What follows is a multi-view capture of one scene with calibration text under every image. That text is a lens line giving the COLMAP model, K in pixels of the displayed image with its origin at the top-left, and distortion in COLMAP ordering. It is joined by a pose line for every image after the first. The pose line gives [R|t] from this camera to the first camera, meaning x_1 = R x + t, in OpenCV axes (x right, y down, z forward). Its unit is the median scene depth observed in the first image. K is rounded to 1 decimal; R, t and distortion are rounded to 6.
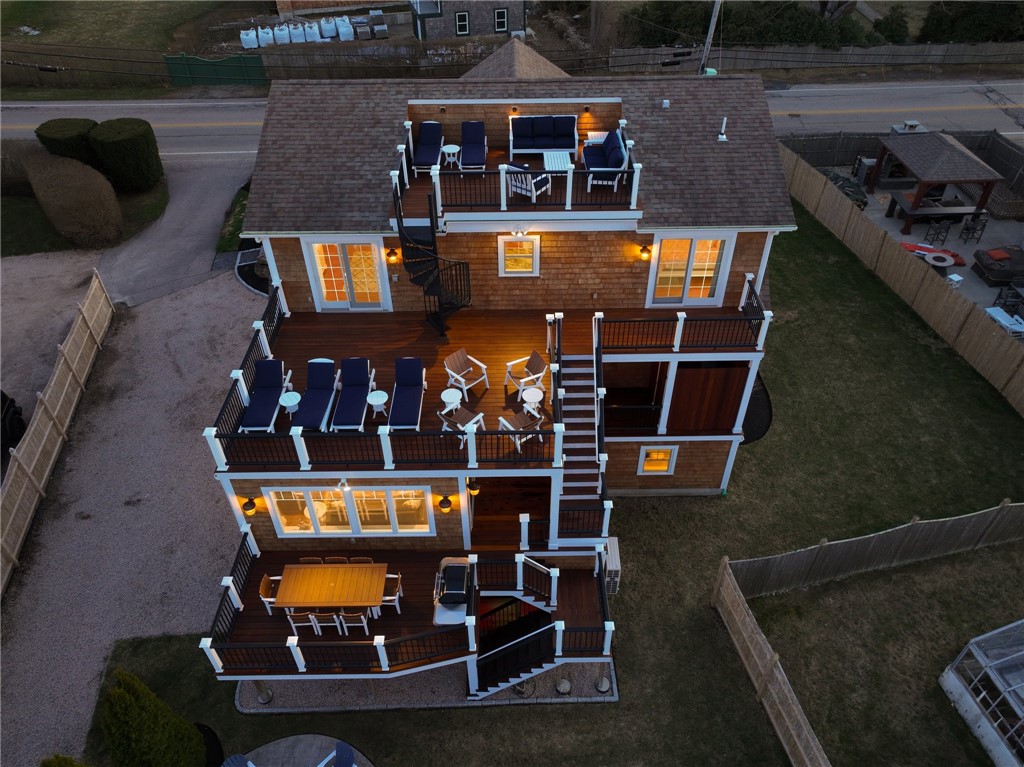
lens RADIAL K [[709.4, 0, 512.0], [0, 709.4, 383.5], [0, 0, 1]] dist [0.003469, 0.001217]
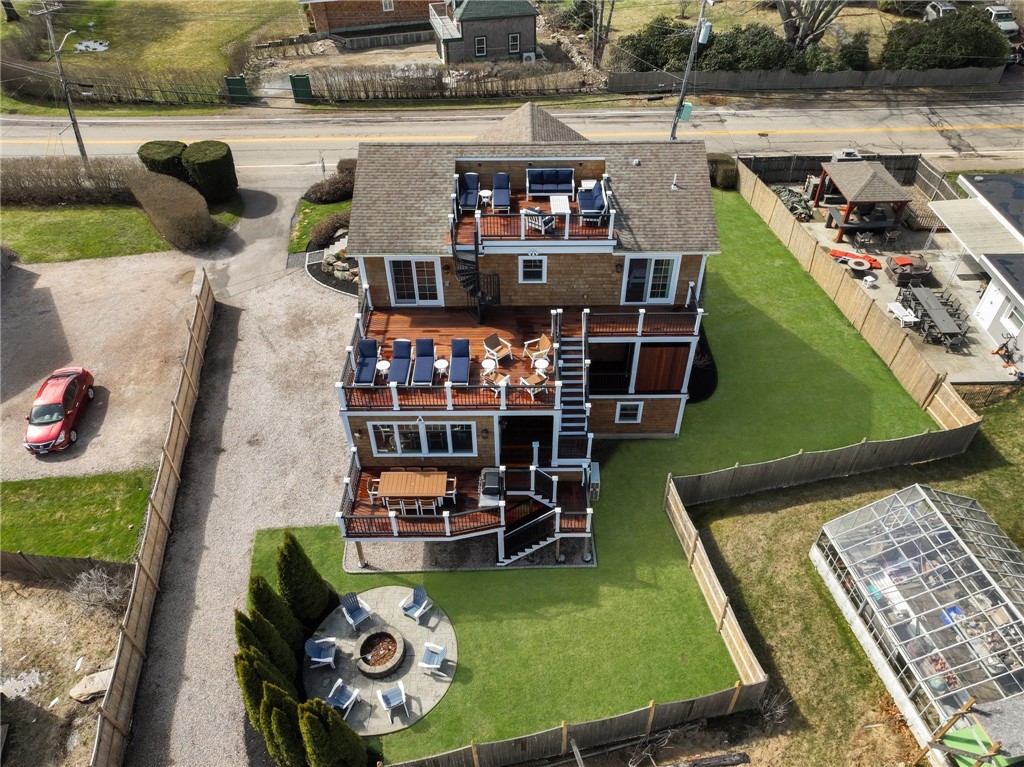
lens RADIAL K [[709.4, 0, 512.0], [0, 709.4, 383.5], [0, 0, 1]] dist [0.003469, 0.001217]
pose [[0.999949, 0.006286, -0.007887, -0.019778], [-0.006071, 0.999617, 0.027017, 0.015942], [0.008054, -0.026968, 0.999604, -0.468048]]
